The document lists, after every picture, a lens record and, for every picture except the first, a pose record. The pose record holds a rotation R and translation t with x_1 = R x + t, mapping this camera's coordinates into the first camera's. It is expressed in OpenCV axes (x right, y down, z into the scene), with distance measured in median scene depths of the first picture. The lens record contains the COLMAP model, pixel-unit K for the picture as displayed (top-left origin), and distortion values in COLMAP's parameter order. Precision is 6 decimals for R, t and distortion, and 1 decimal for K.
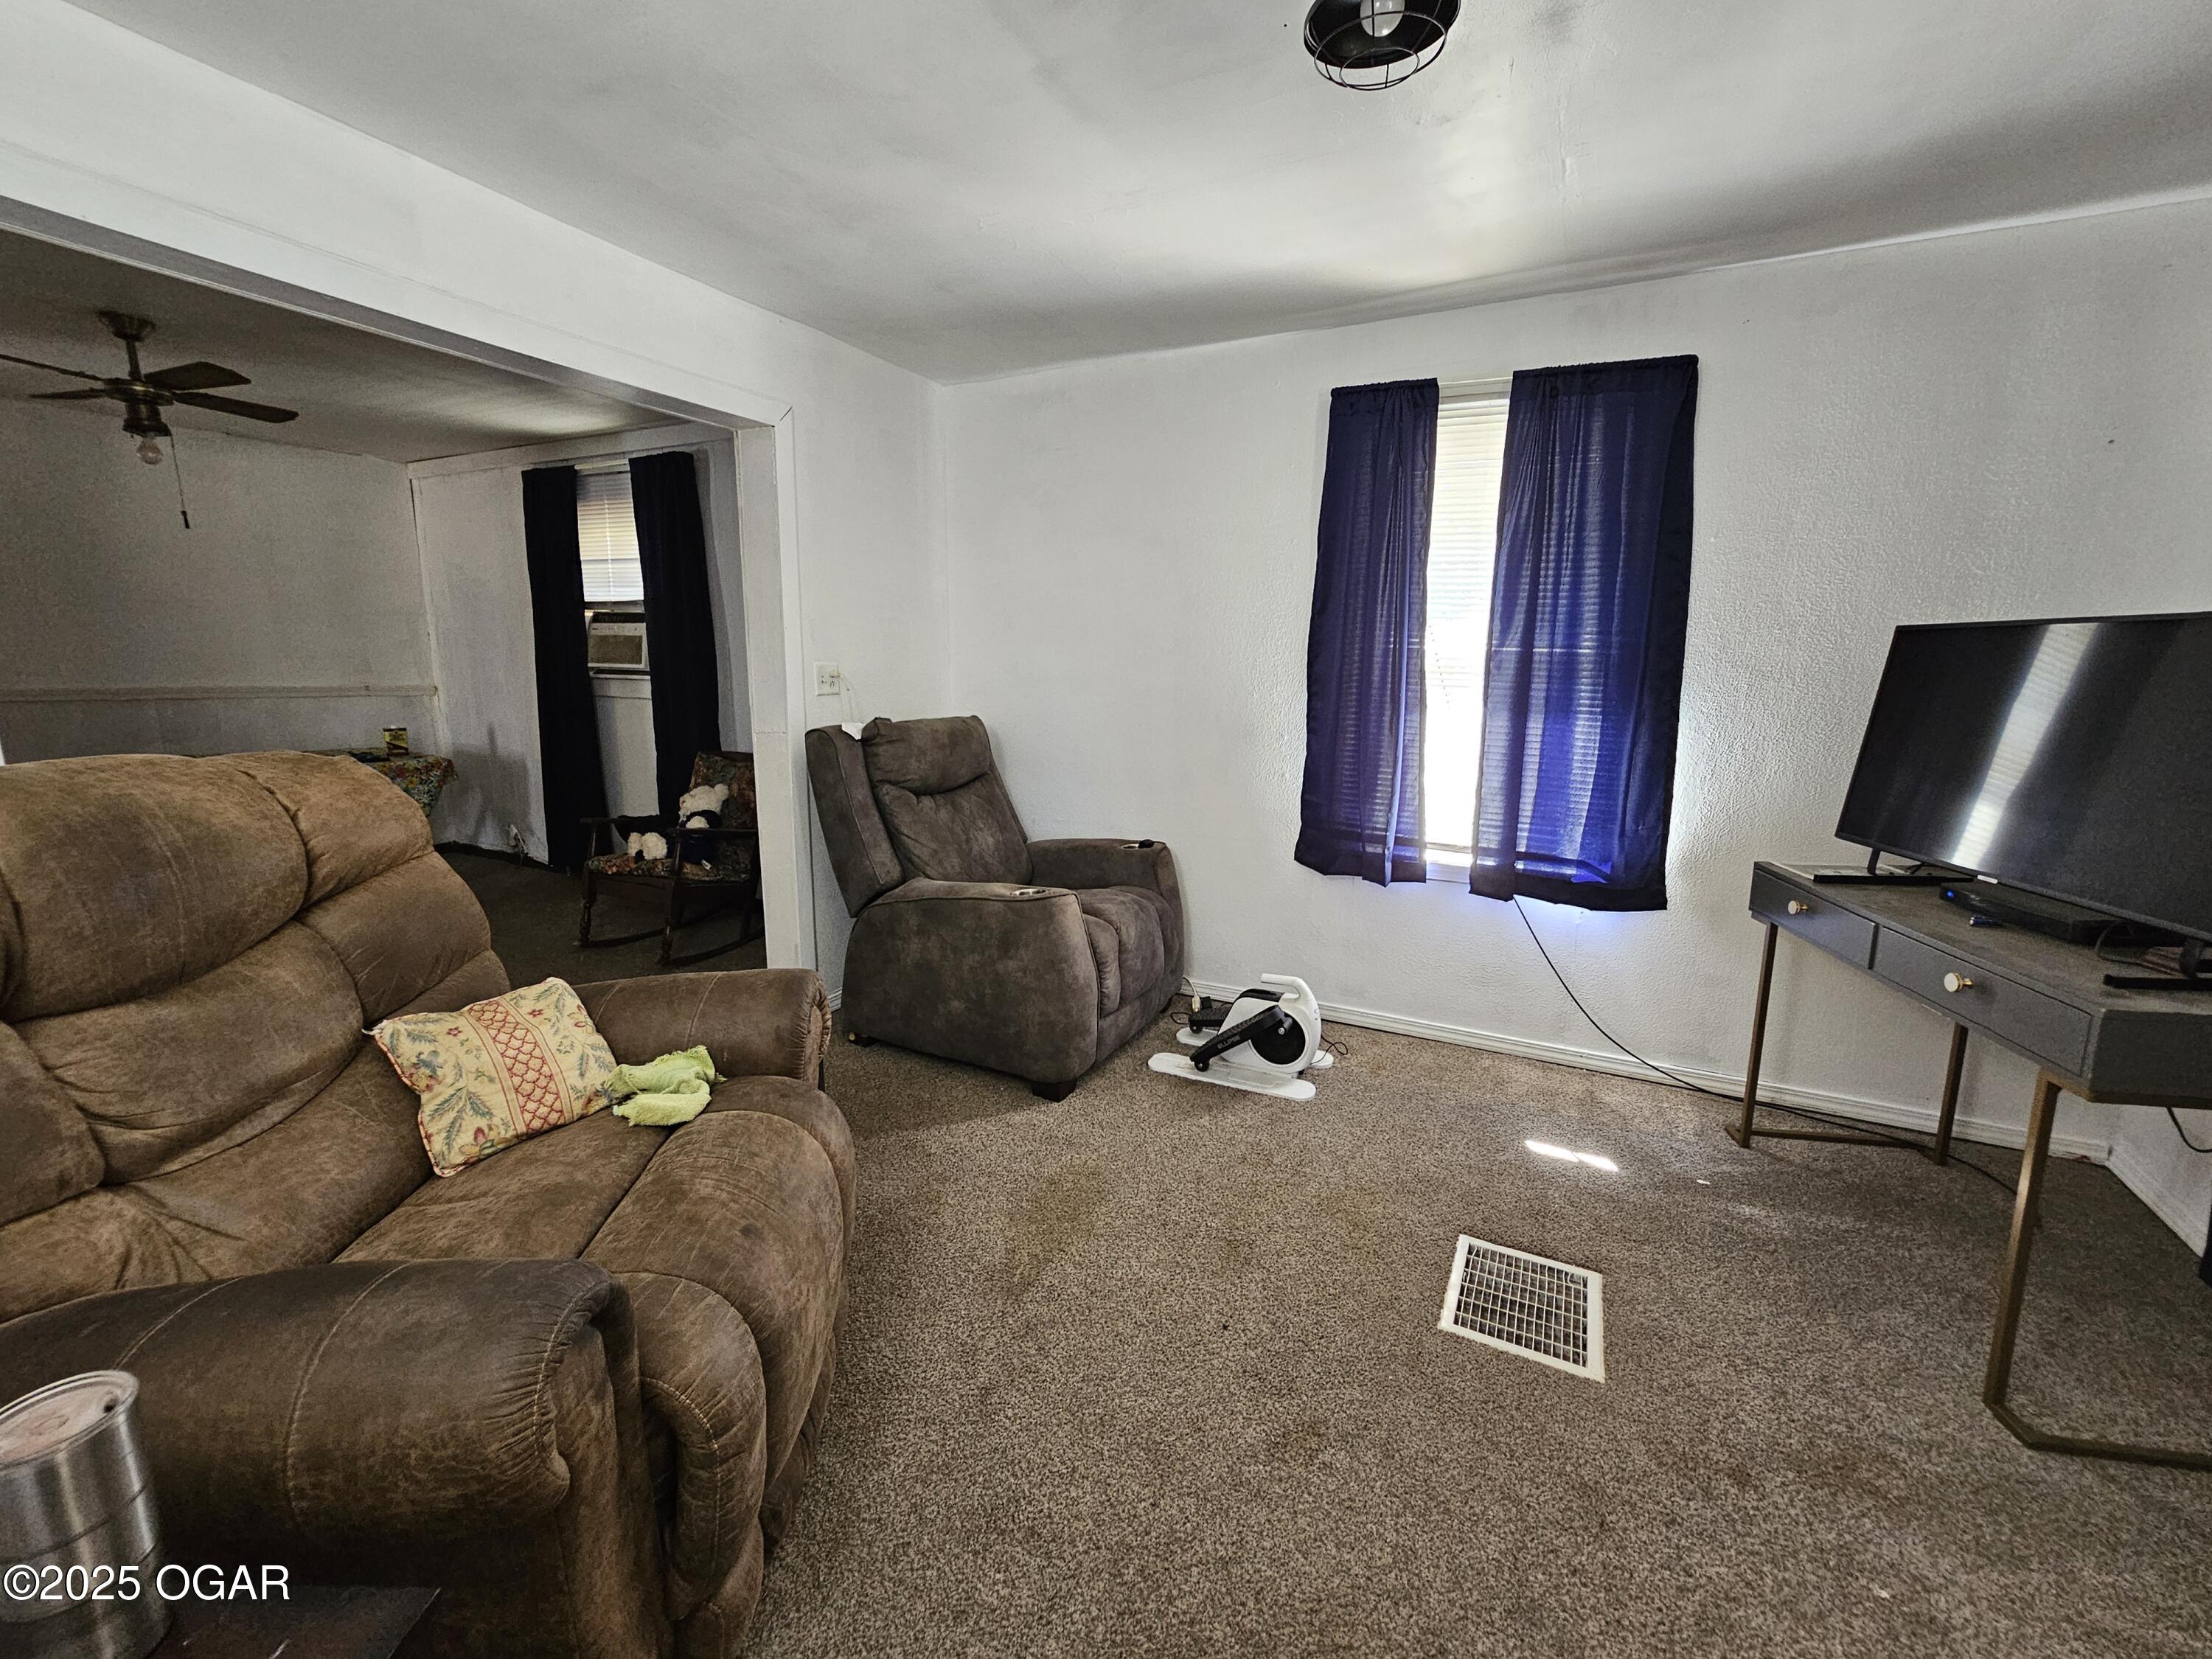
lens RADIAL K [[905.6, 0, 1114.0], [0, 905.6, 813.4], [0, 0, 1]] dist [-0.009475, 0.002243]
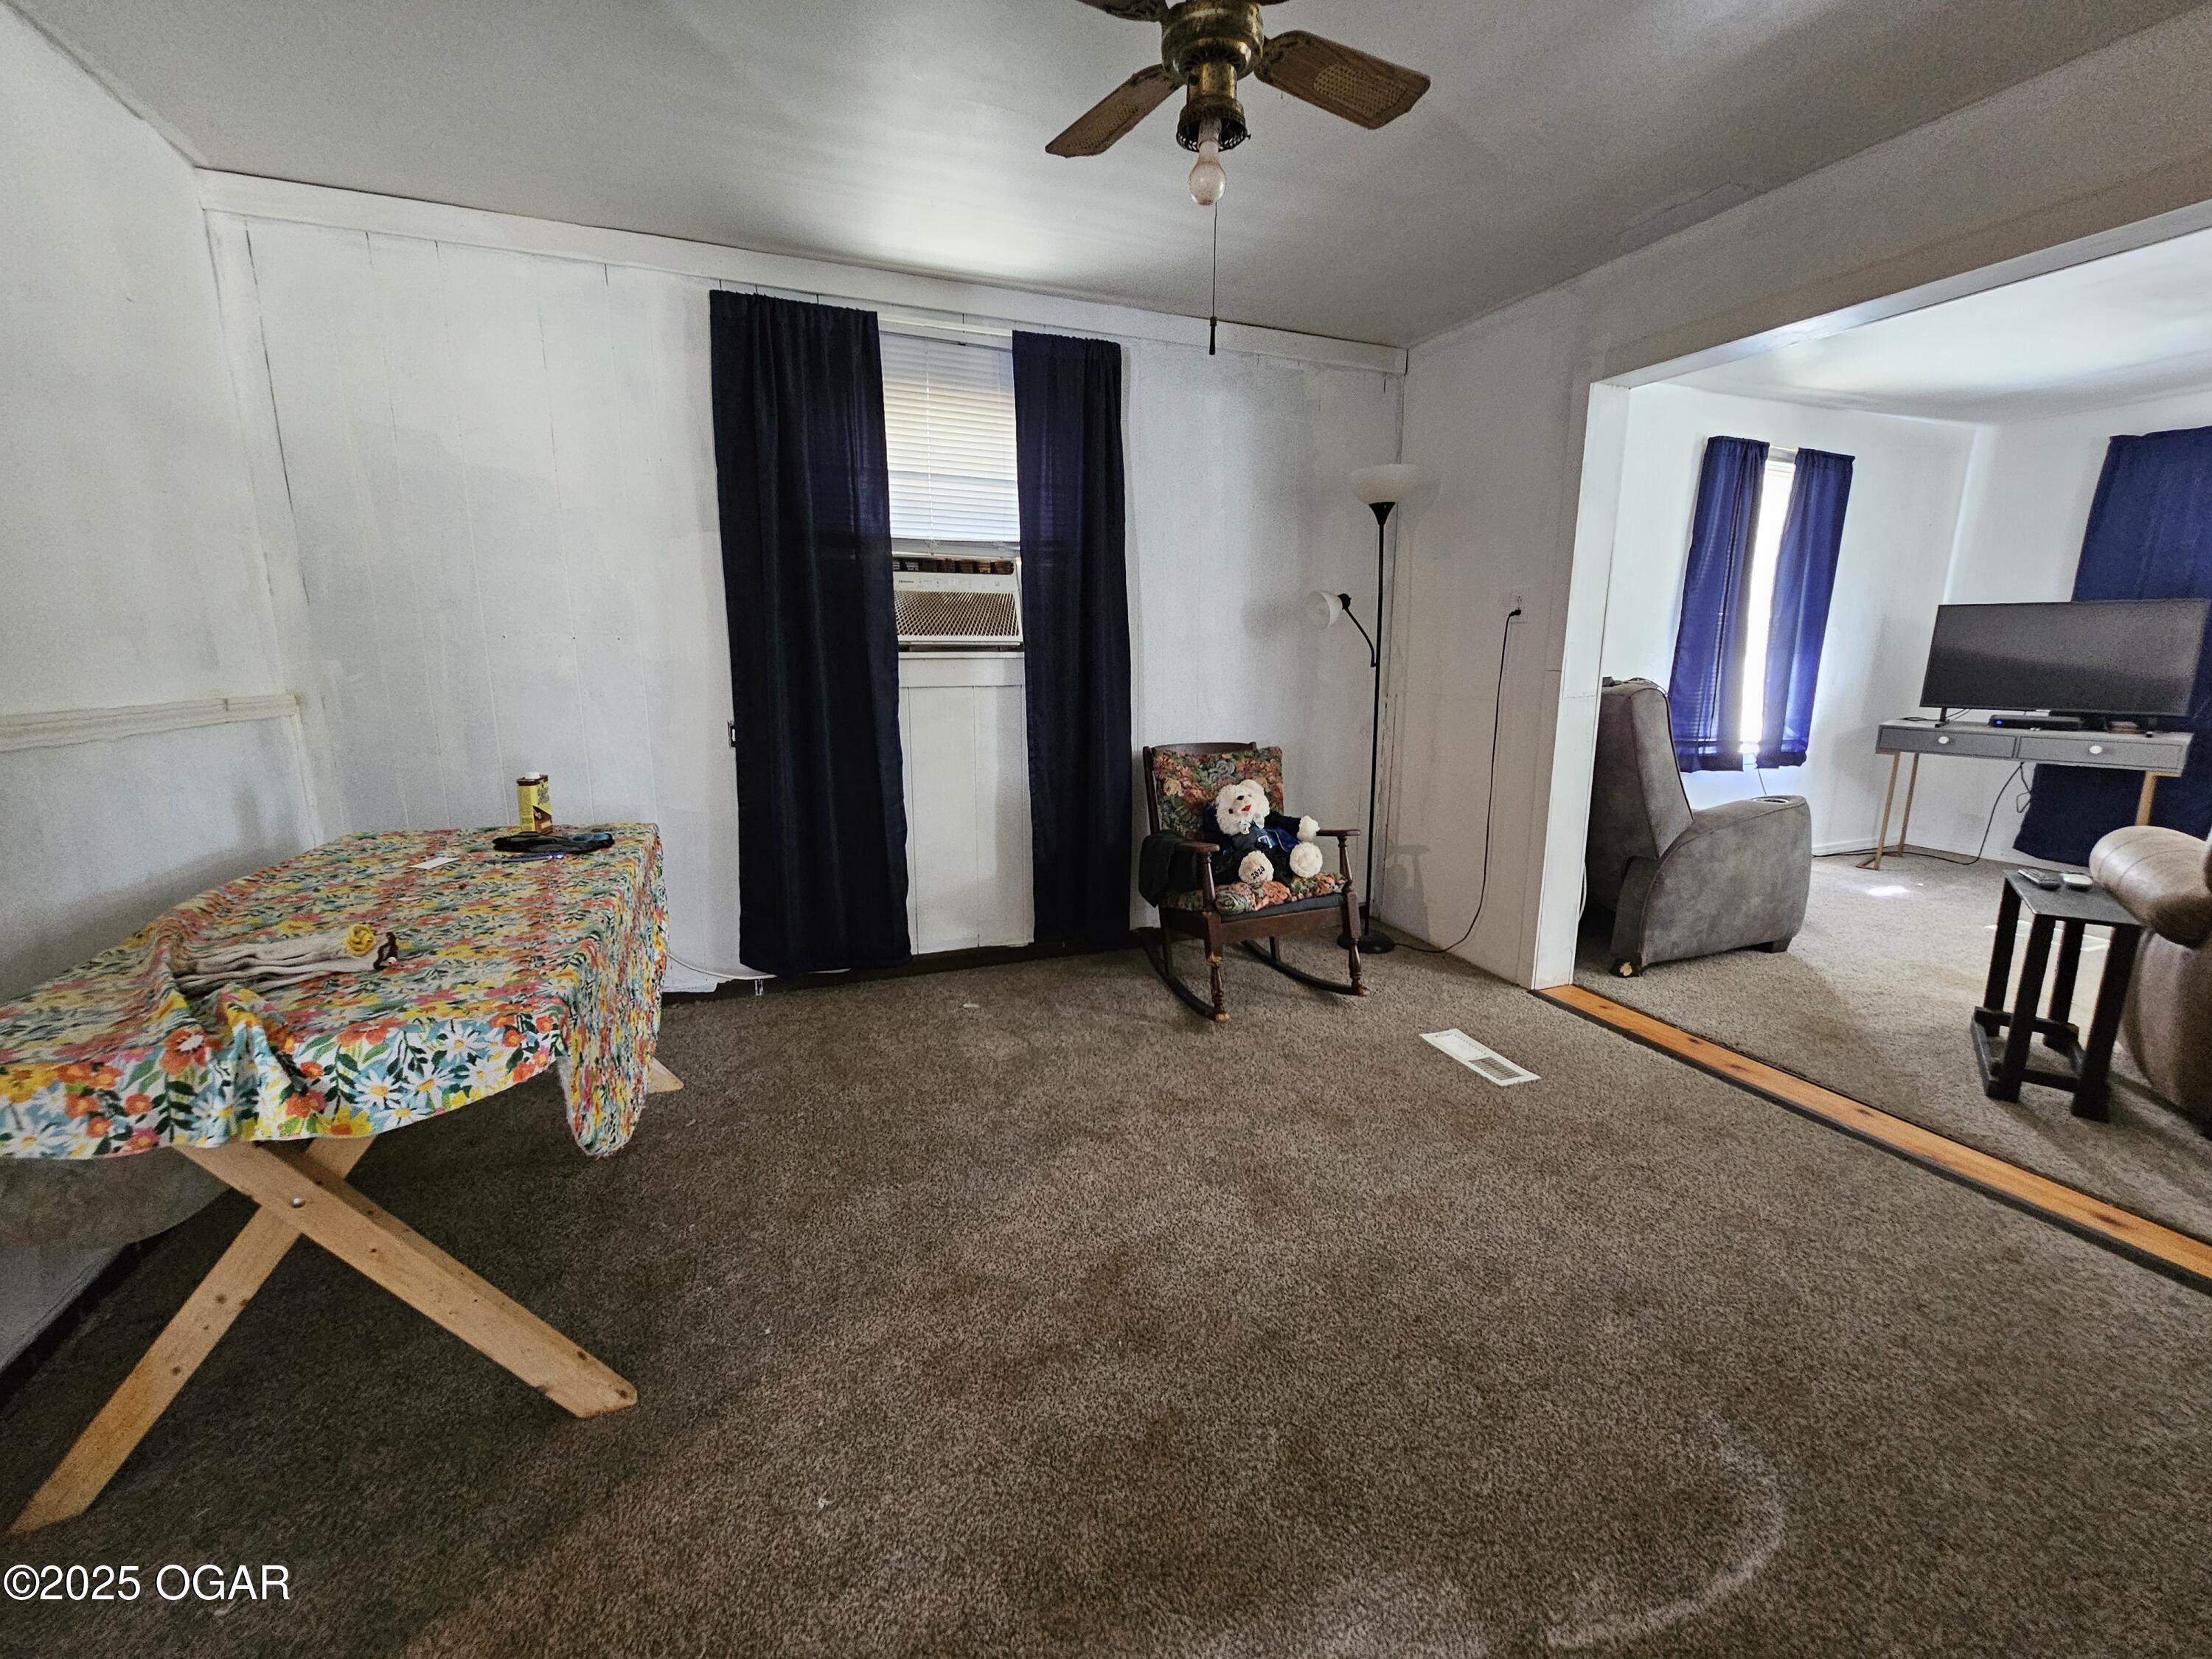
lens RADIAL K [[906.8, 0, 1106.0], [0, 906.8, 829.5], [0, 0, 1]] dist [-0.012519, 0.004783]
pose [[0.666674, -0.166044, 0.726619, -1.578365], [0.135600, 0.985621, 0.100817, -0.126151], [-0.732911, 0.031317, 0.679603, 0.760679]]
